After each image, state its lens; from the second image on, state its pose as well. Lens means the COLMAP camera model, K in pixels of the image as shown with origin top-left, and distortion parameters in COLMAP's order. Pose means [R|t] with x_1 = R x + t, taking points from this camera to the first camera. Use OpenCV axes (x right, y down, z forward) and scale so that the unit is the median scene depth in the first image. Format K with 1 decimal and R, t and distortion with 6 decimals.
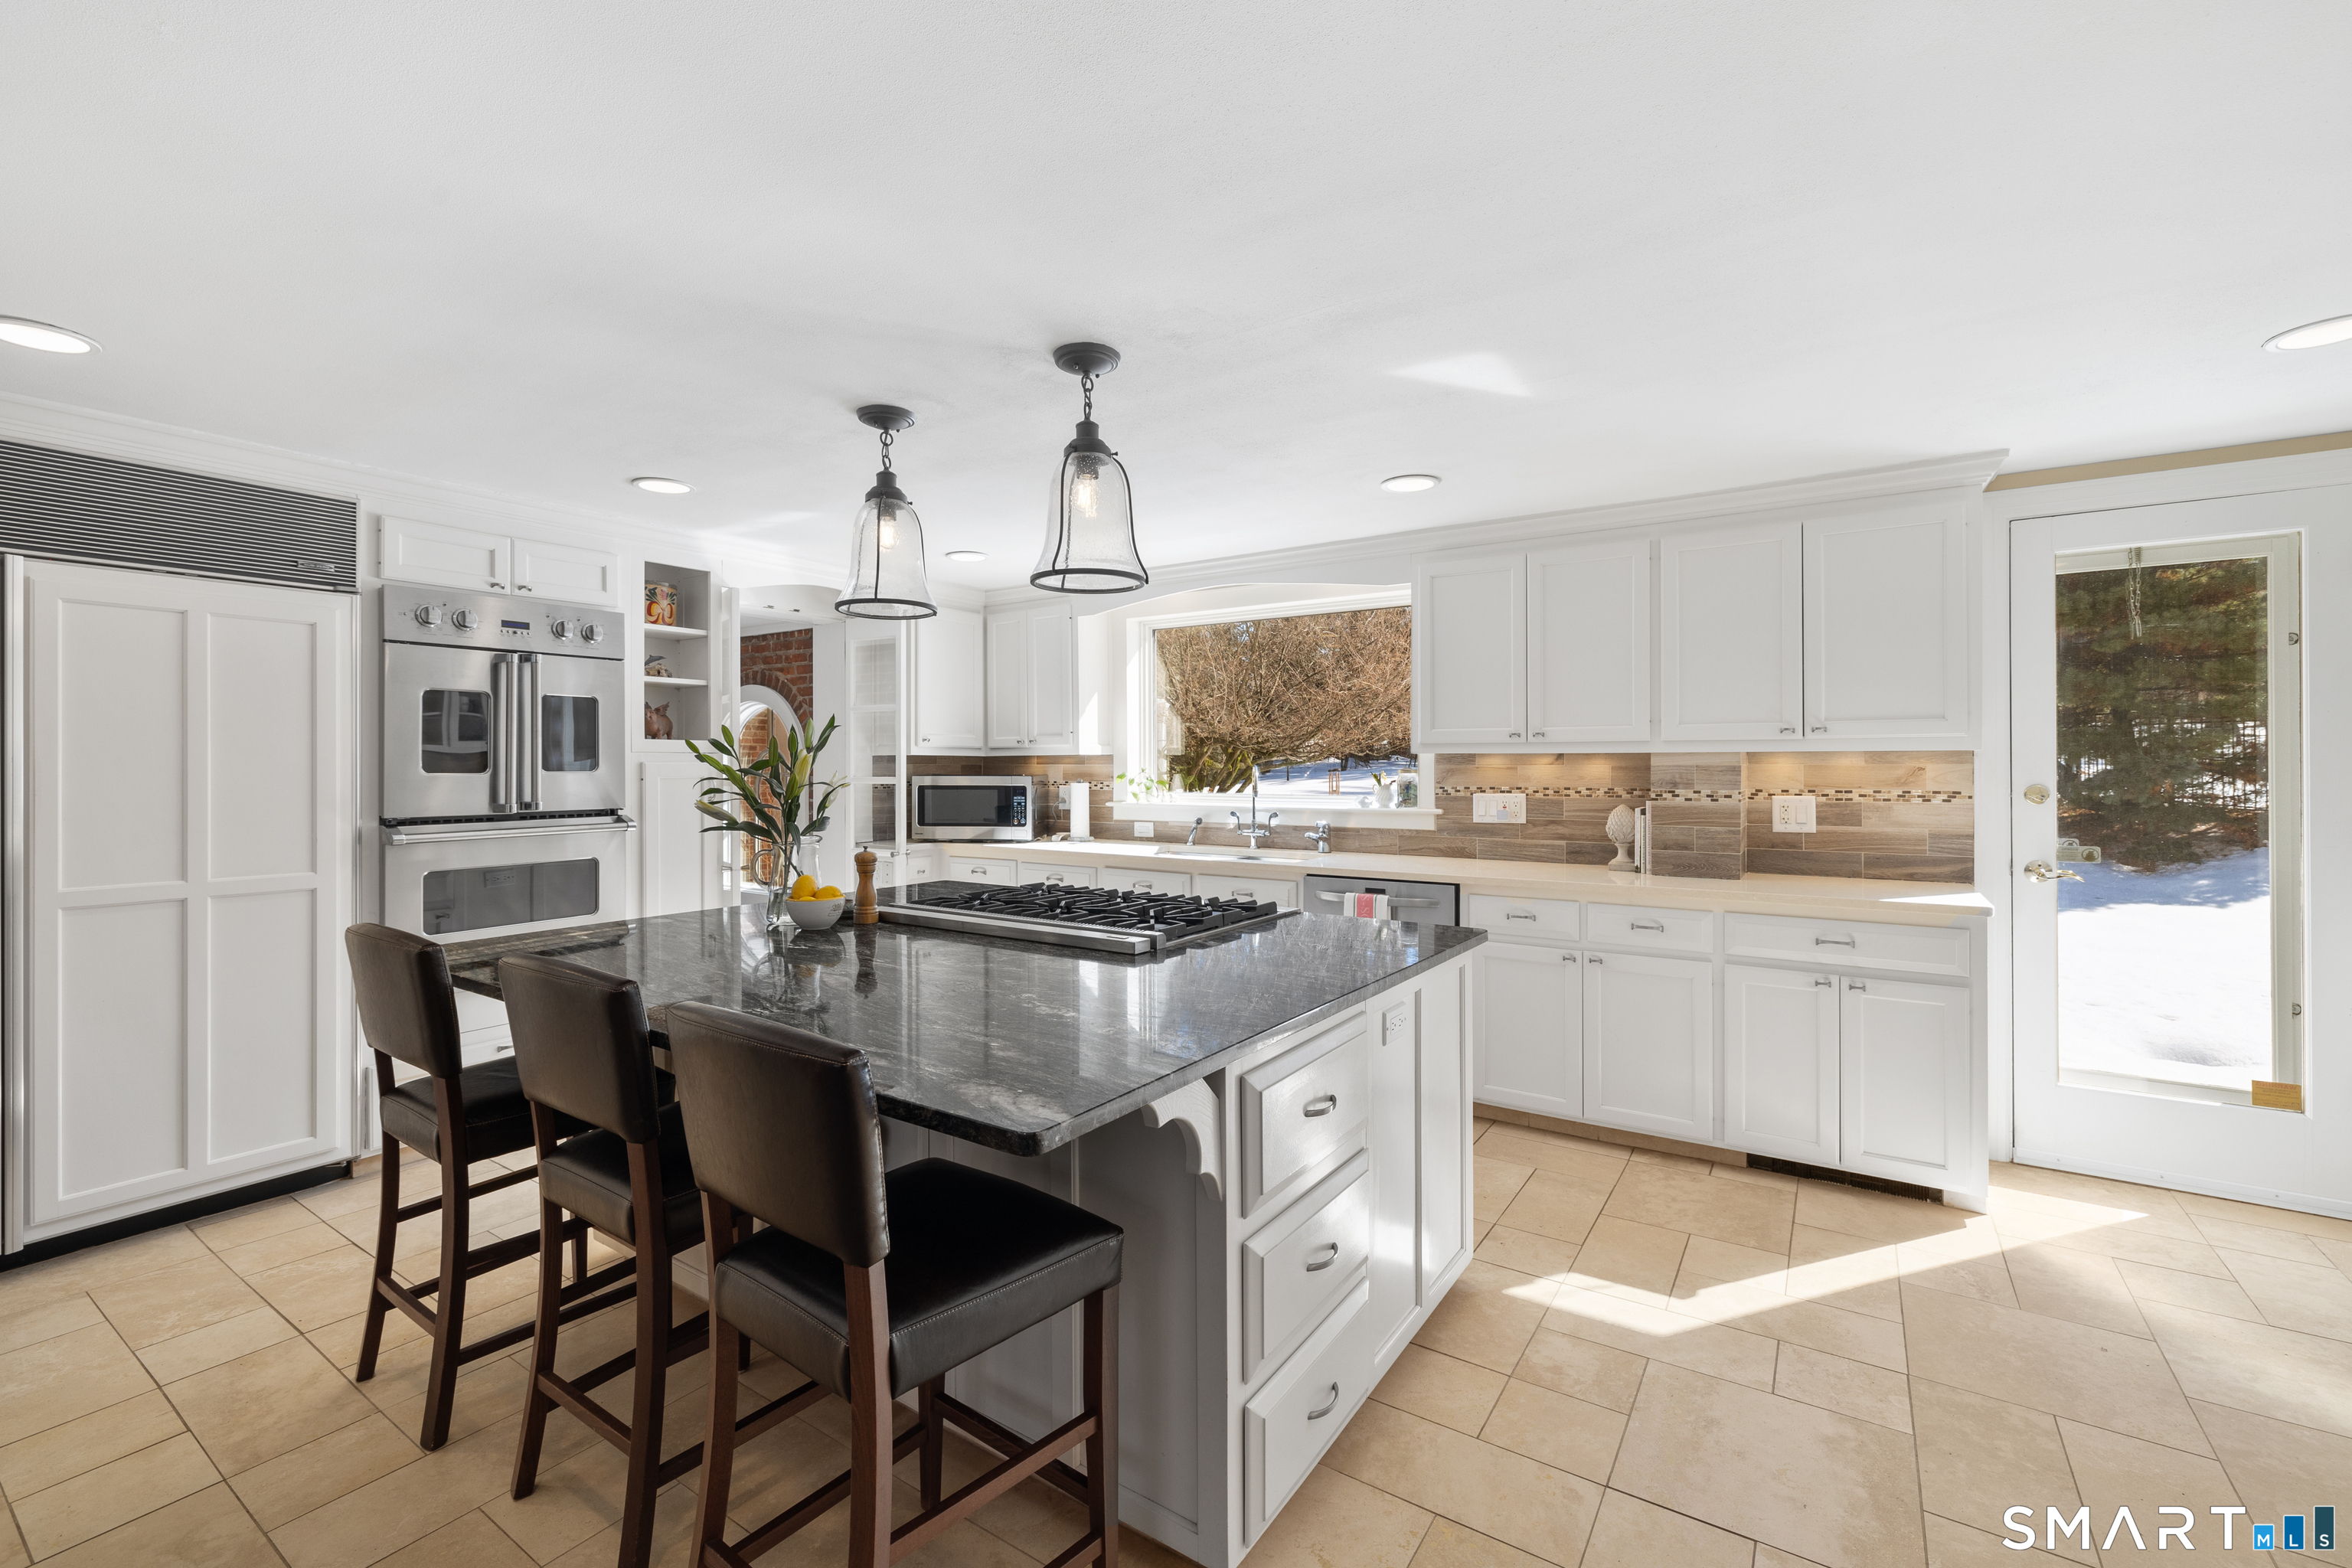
lens RADIAL K [[1016.9, 0, 1172.8], [0, 1016.9, 758.9], [0, 0, 1]] dist [-0.000610, -0.000151]
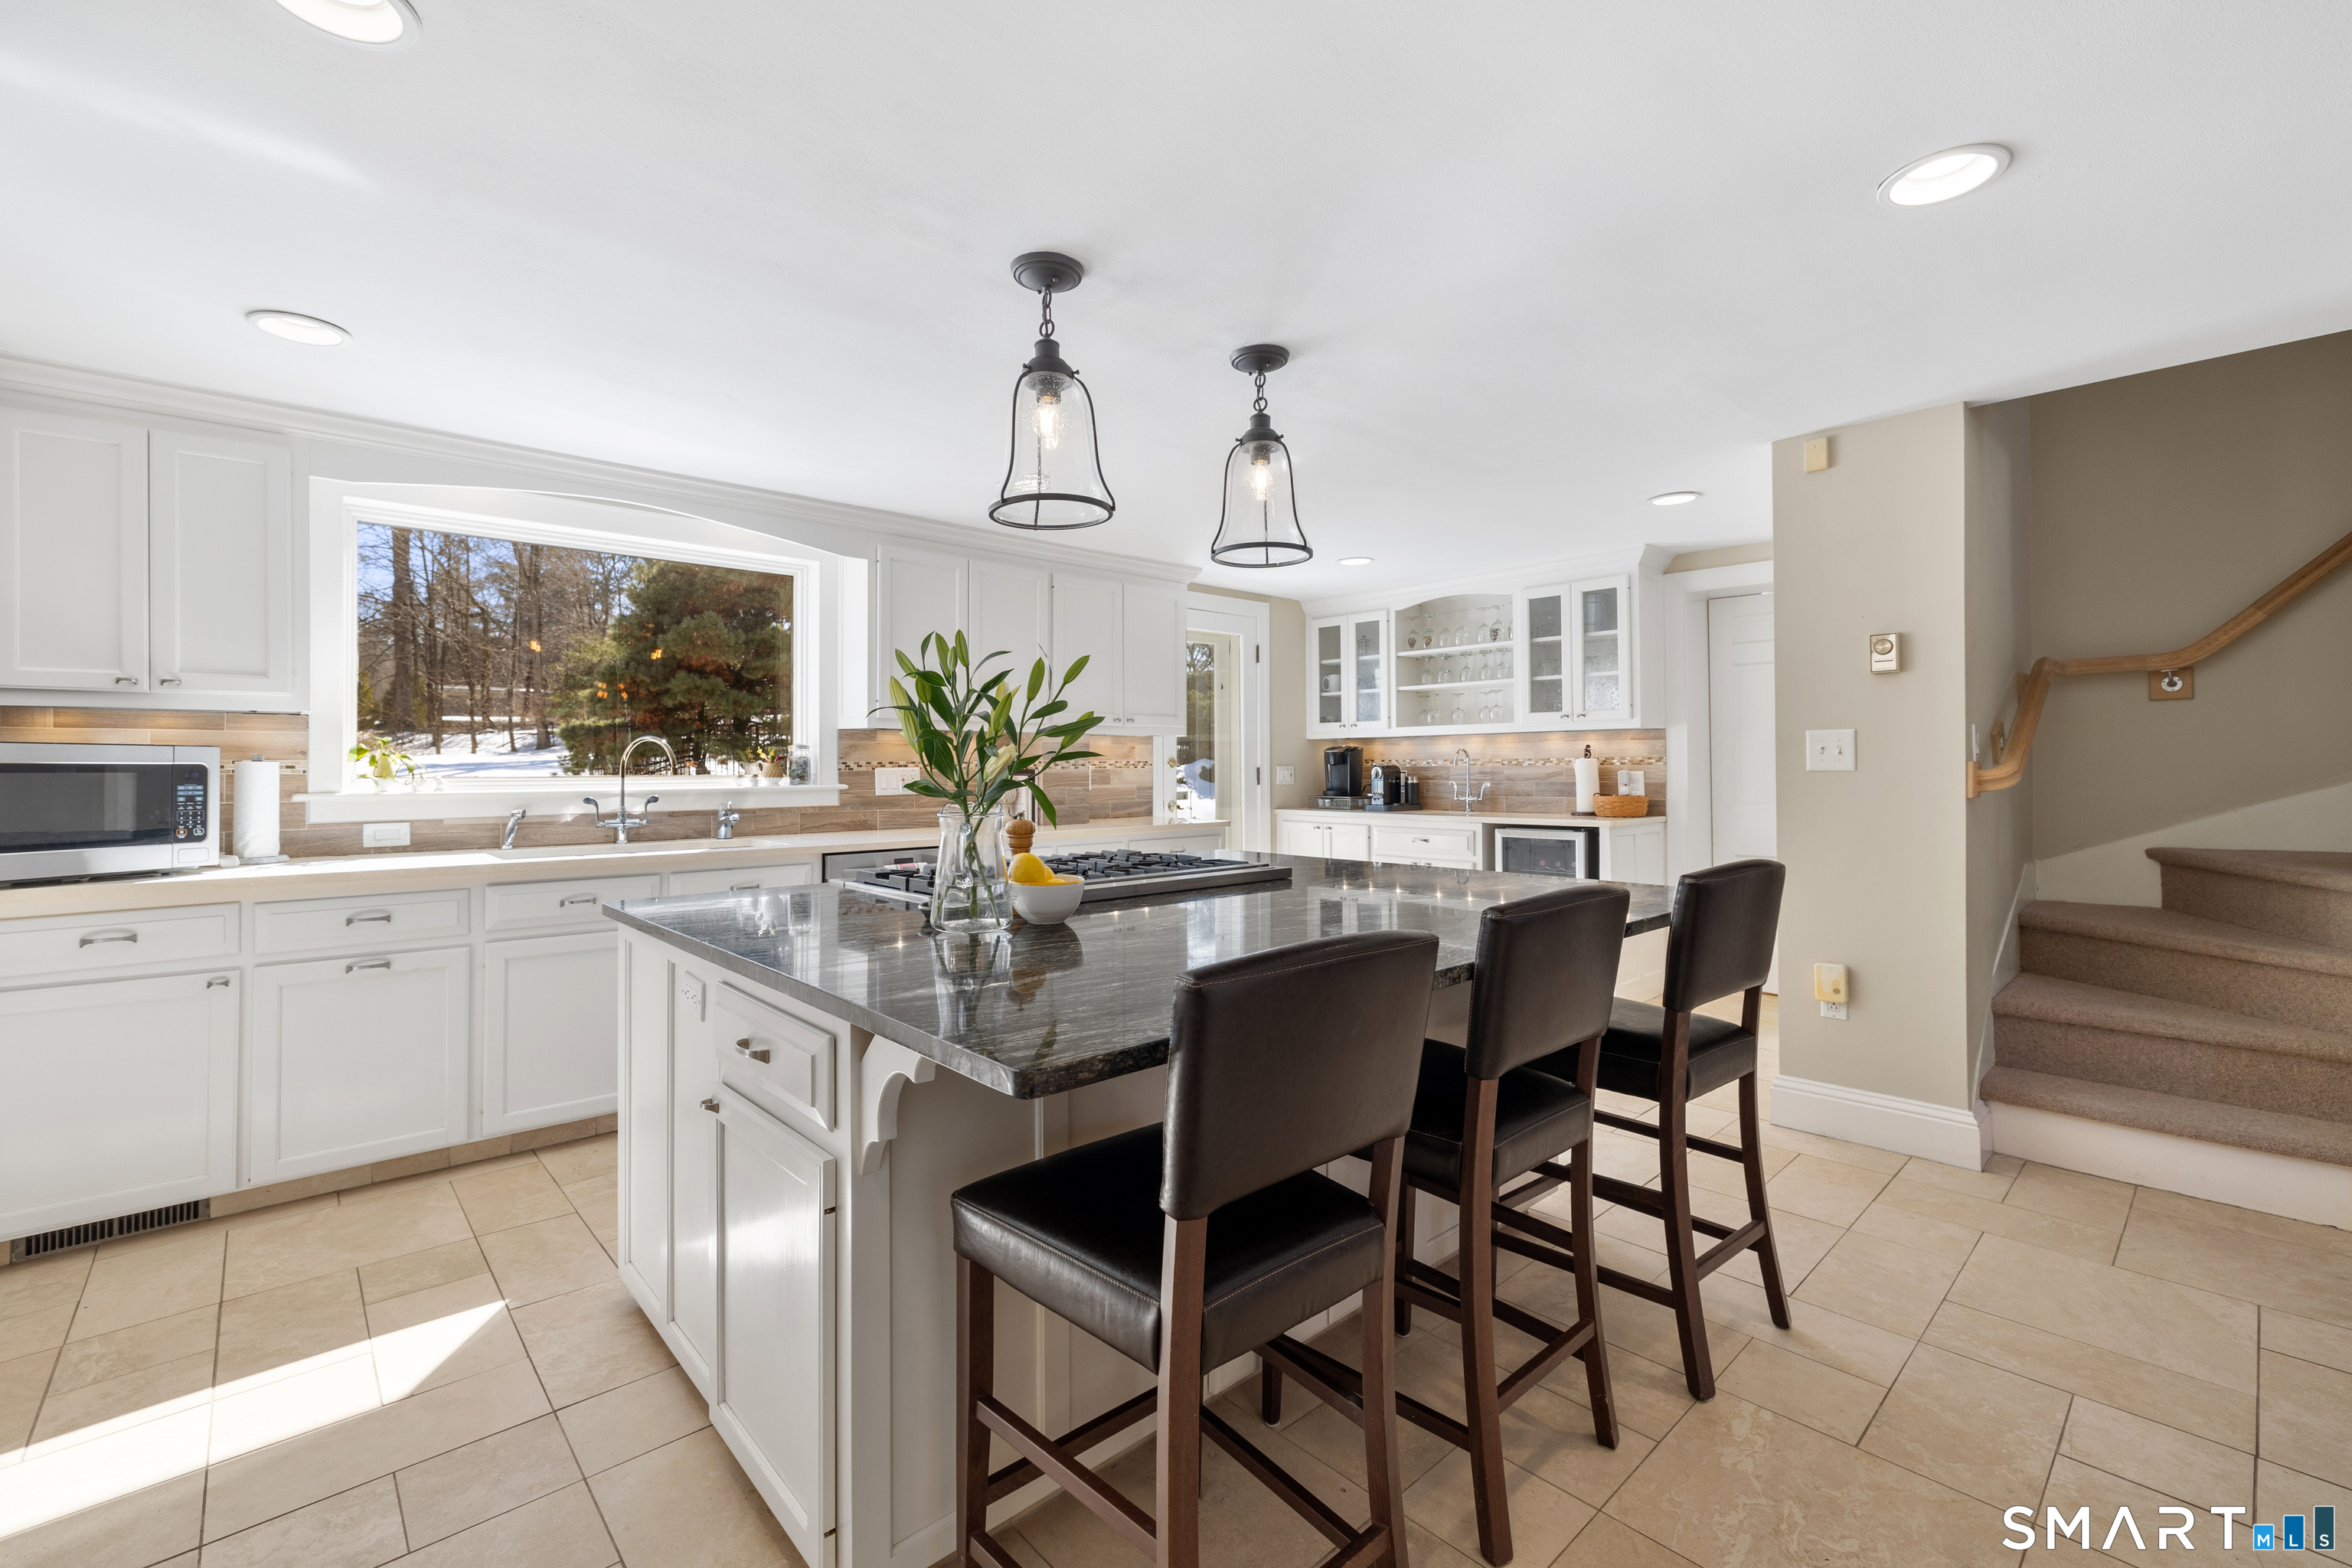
lens RADIAL K [[997.5, 0, 1169.6], [0, 997.5, 775.6], [0, 0, 1]] dist [-0.001519, -0.000172]
pose [[0.242894, -0.009462, 0.970007, -0.624035], [-0.001977, 0.999946, 0.010249, 0.029594], [-0.970051, -0.004407, 0.242862, 0.439387]]
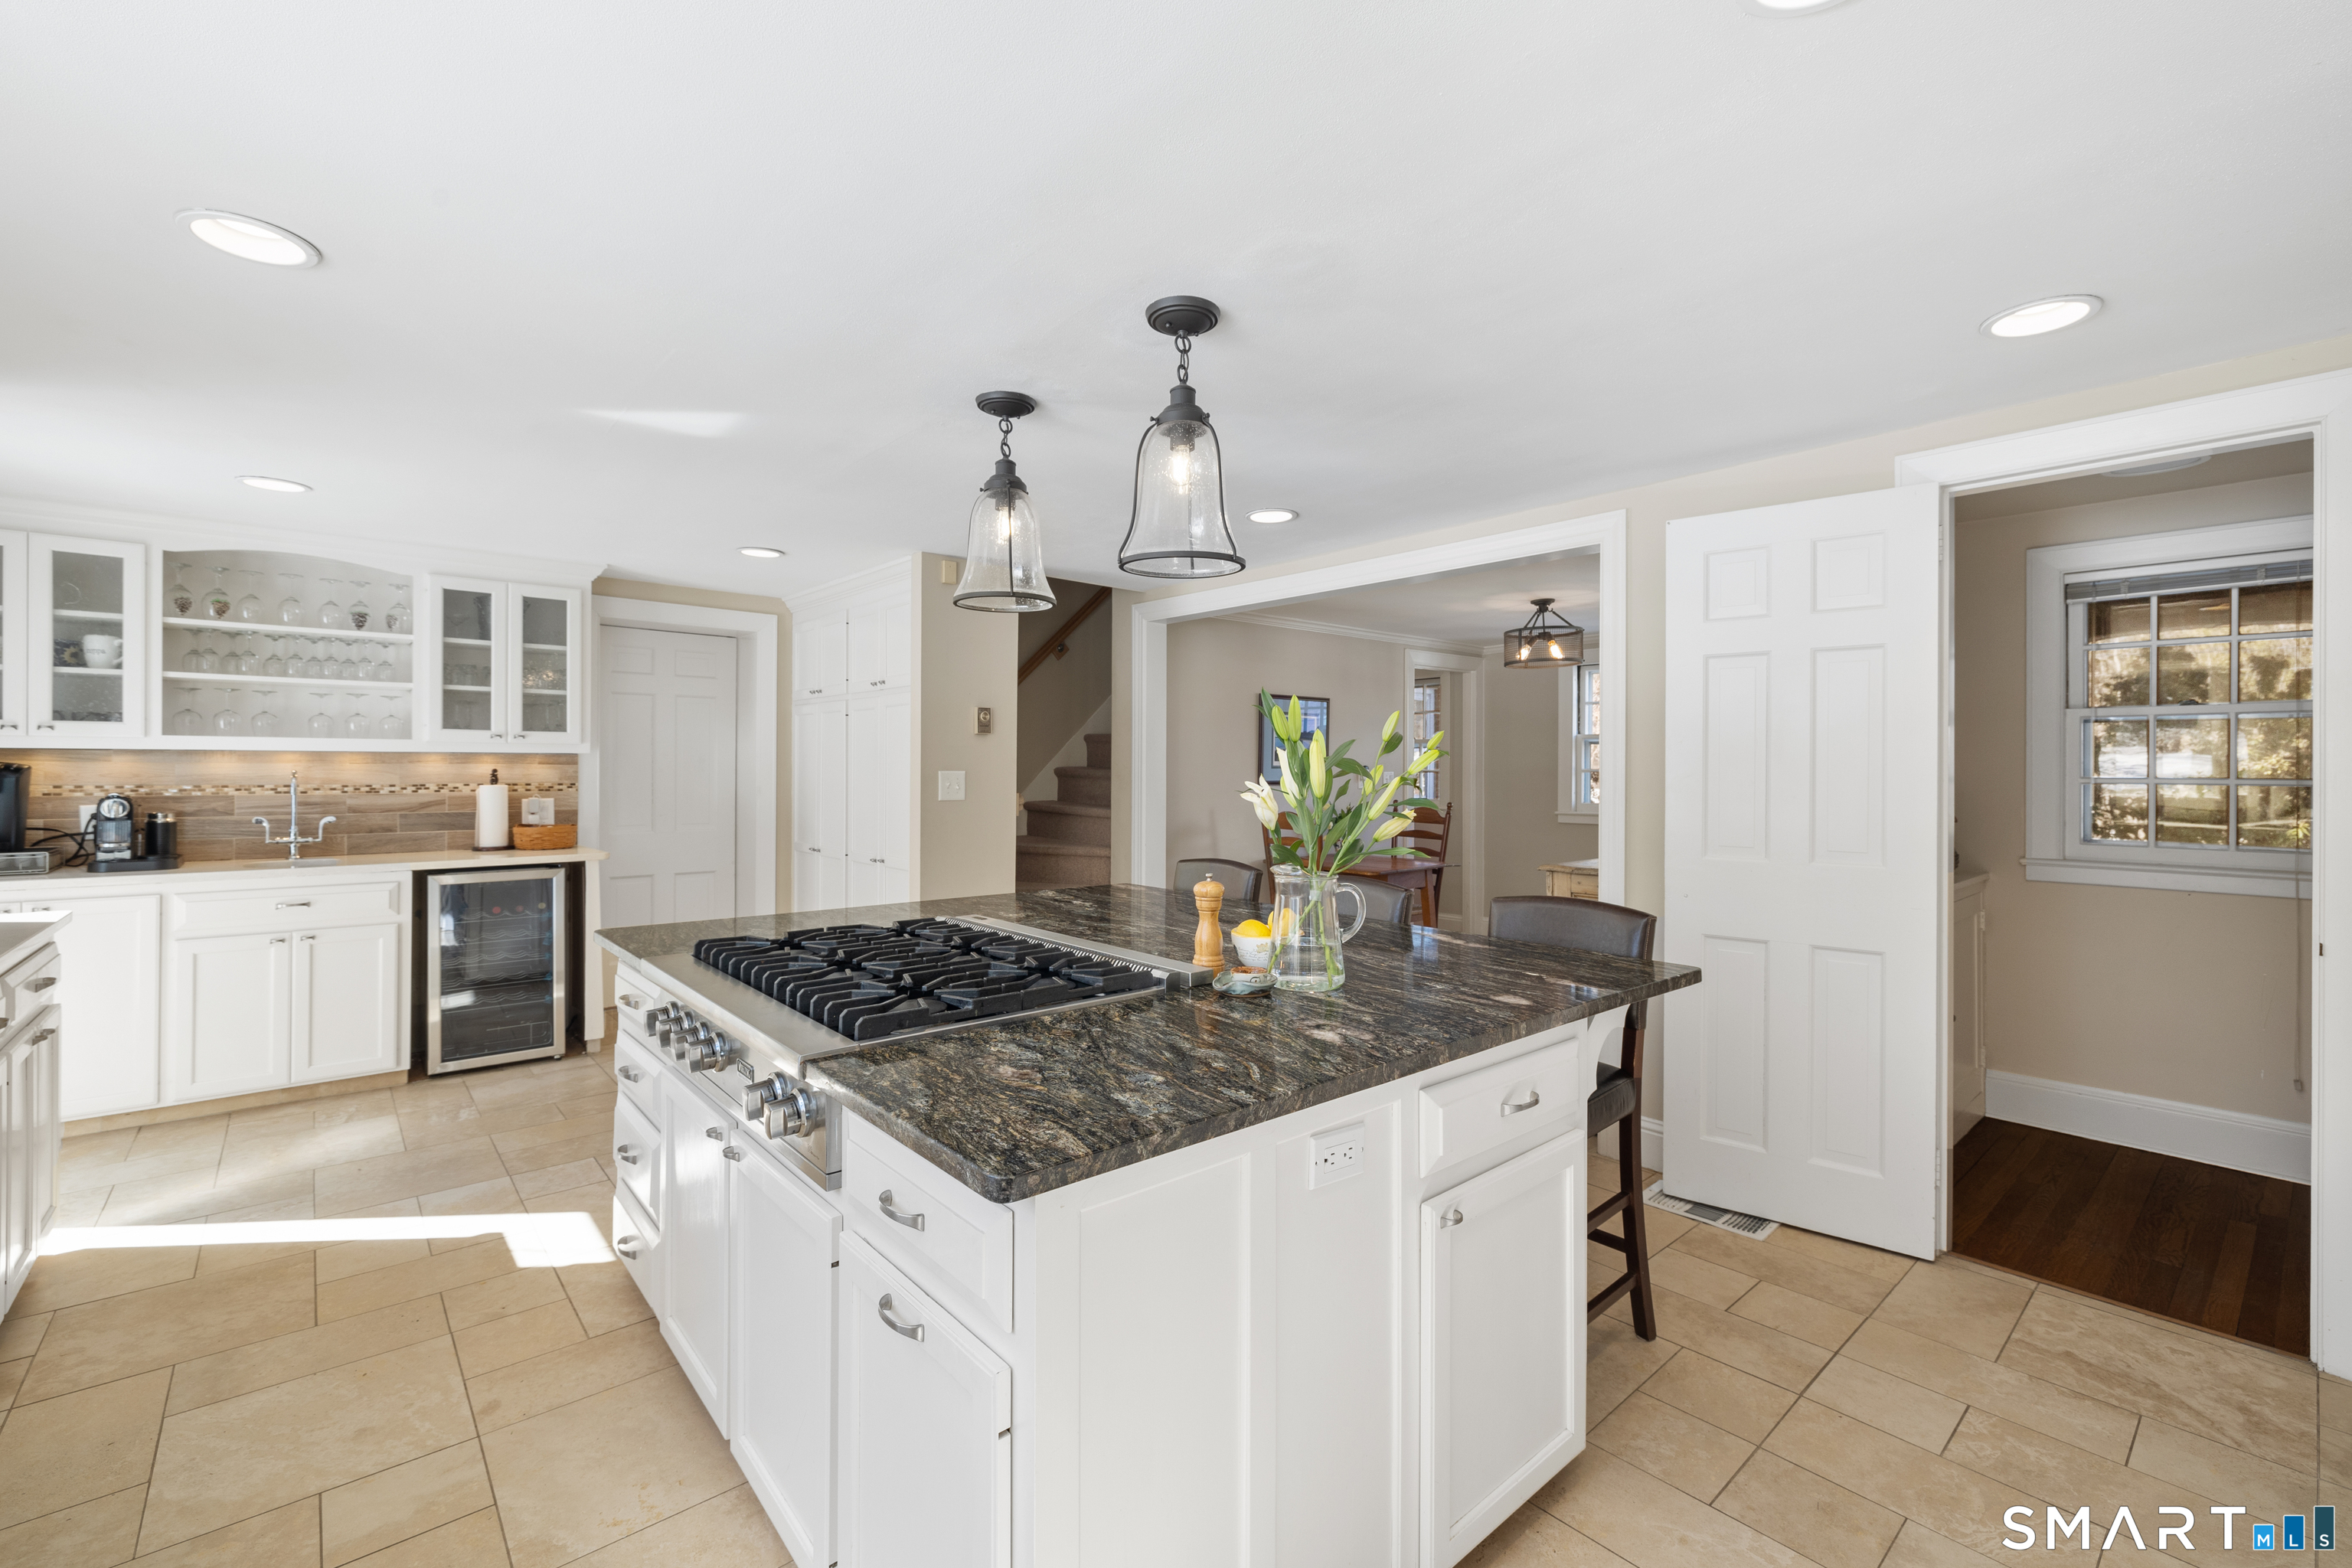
lens RADIAL K [[997.5, 0, 1169.6], [0, 997.5, 775.6], [0, 0, 1]] dist [-0.001519, -0.000172]
pose [[-0.964279, -0.004928, 0.264842, -0.290524], [-0.005529, 0.999984, -0.001525, 0.008451], [-0.264830, -0.002935, -0.964291, 1.063765]]
